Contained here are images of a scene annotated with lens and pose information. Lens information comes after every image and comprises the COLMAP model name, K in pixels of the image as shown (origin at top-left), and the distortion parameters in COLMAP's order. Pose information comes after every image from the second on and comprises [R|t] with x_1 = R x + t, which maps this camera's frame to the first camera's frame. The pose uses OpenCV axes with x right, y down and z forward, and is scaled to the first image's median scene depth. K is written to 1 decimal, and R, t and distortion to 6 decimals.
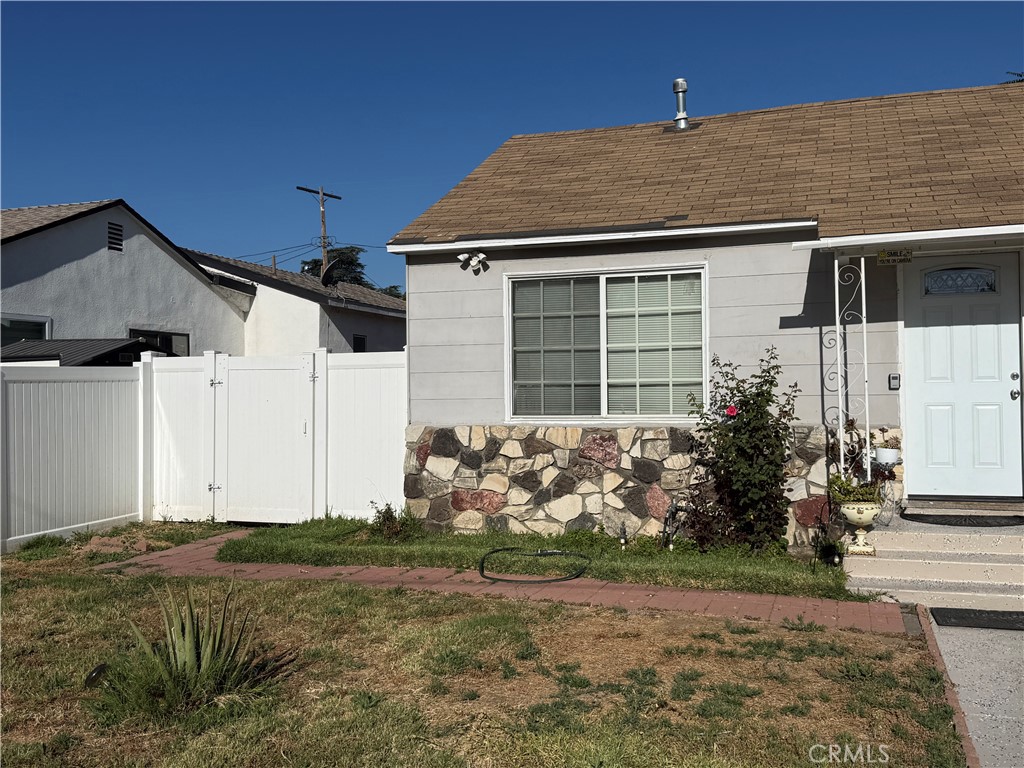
lens RADIAL K [[1002.4, 0, 512.4], [0, 1002.4, 381.6], [0, 0, 1]] dist [0.004630, 0.000000]
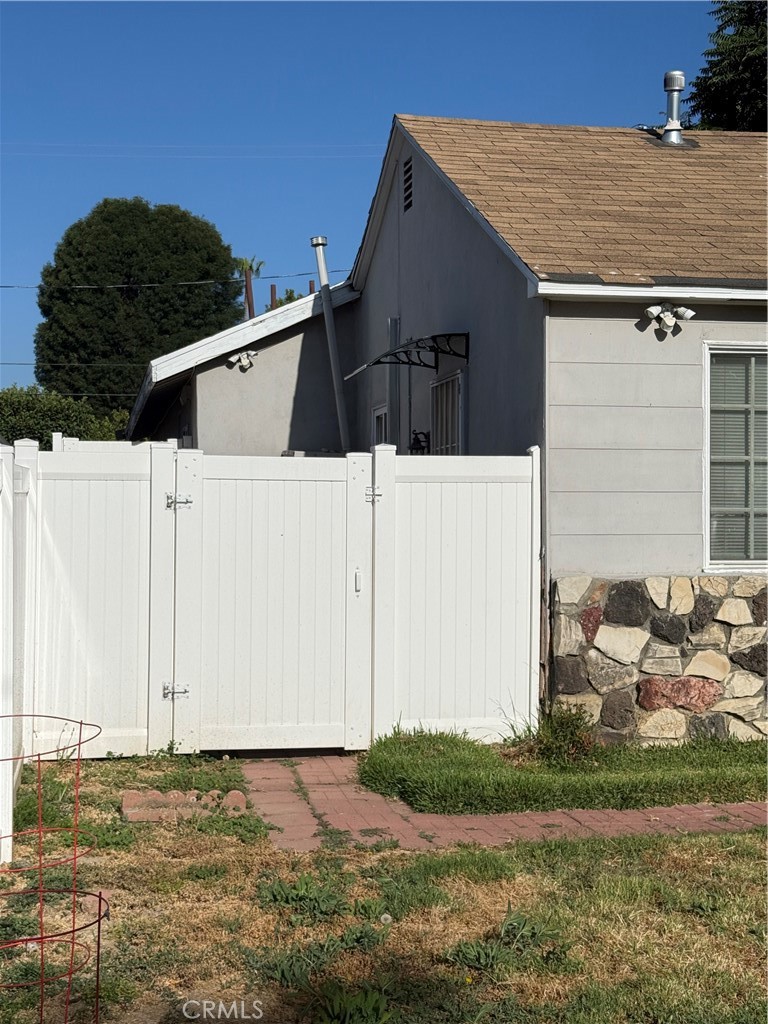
lens RADIAL K [[1516.8, 0, 384.1], [0, 1516.8, 514.3], [0, 0, 1]] dist [-0.004266, 0.000000]
pose [[0.885093, 0.014228, 0.465197, -0.646490], [-0.013998, 0.999894, -0.003949, 0.010824], [-0.465204, -0.003017, 0.885198, 0.229334]]
